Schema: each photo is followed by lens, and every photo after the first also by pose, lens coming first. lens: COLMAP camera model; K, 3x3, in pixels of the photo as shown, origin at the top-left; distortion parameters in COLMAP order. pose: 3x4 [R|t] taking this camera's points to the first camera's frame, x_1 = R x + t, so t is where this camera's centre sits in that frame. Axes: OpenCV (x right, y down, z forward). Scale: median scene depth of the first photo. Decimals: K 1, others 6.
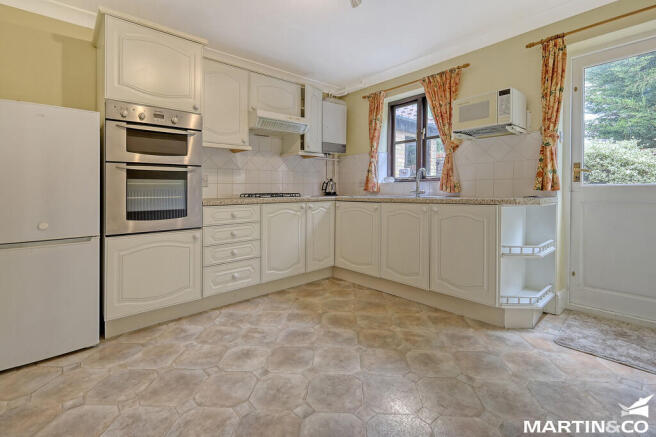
lens RADIAL K [[294.6, 0, 327.4], [0, 294.6, 195.6], [0, 0, 1]] dist [0.000124, -0.000283]
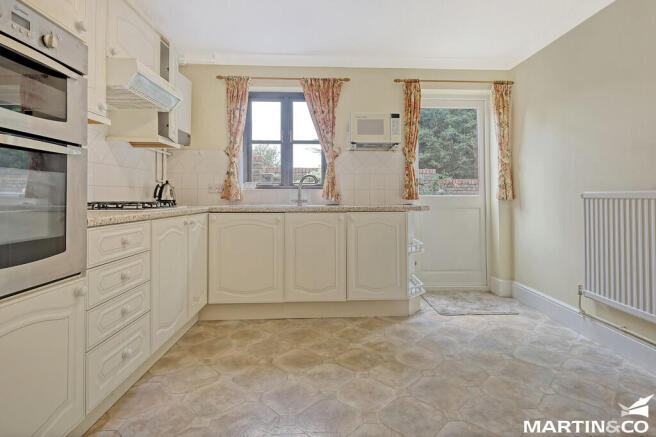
lens RADIAL K [[355.6, 0, 329.6], [0, 355.6, 195.9], [0, 0, 1]] dist [0.000952, -0.000349]
pose [[0.627567, 0.012221, 0.778467, -0.602872], [0.008468, 0.999711, -0.022521, -0.000656], [-0.778517, 0.020726, 0.627281, 0.292041]]
